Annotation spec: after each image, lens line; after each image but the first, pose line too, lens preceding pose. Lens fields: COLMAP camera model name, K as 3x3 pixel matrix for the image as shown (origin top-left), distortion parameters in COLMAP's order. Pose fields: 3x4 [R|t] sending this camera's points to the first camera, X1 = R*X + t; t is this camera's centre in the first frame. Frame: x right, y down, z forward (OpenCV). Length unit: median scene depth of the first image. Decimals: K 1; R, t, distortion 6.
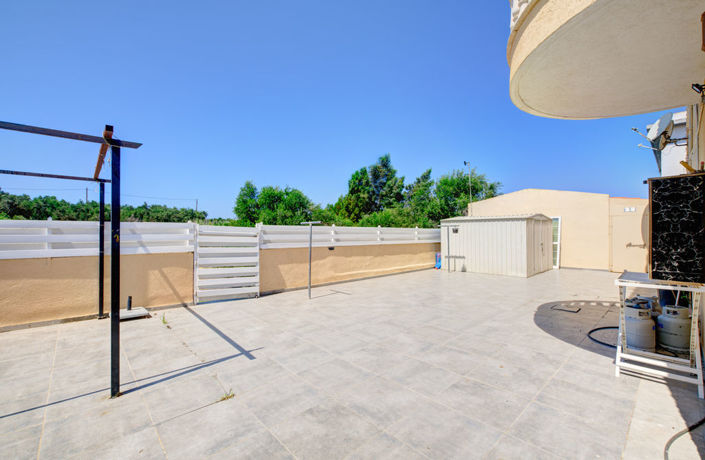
lens RADIAL K [[296.9, 0, 352.8], [0, 296.9, 232.6], [0, 0, 1]] dist [0.001800, 0.000231]
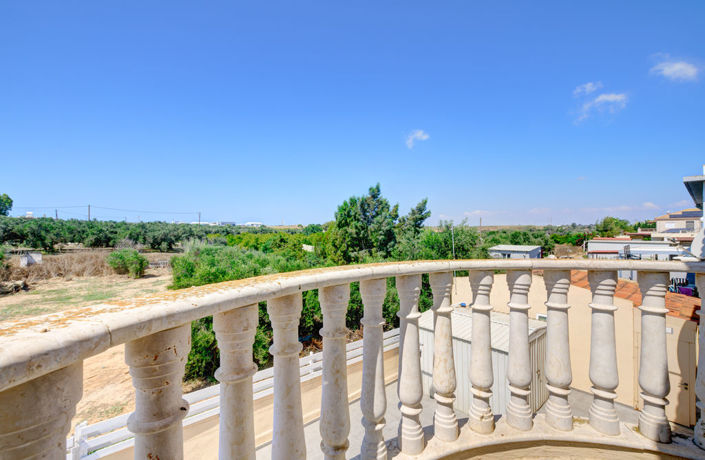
lens RADIAL K [[296.9, 0, 352.9], [0, 296.9, 228.0], [0, 0, 1]] dist [0.001800, 0.000231]
pose [[0.998639, -0.001852, -0.052120, 0.085682], [0.001500, 0.999976, -0.006795, -0.120946], [0.052131, 0.006707, 0.998618, 0.091035]]
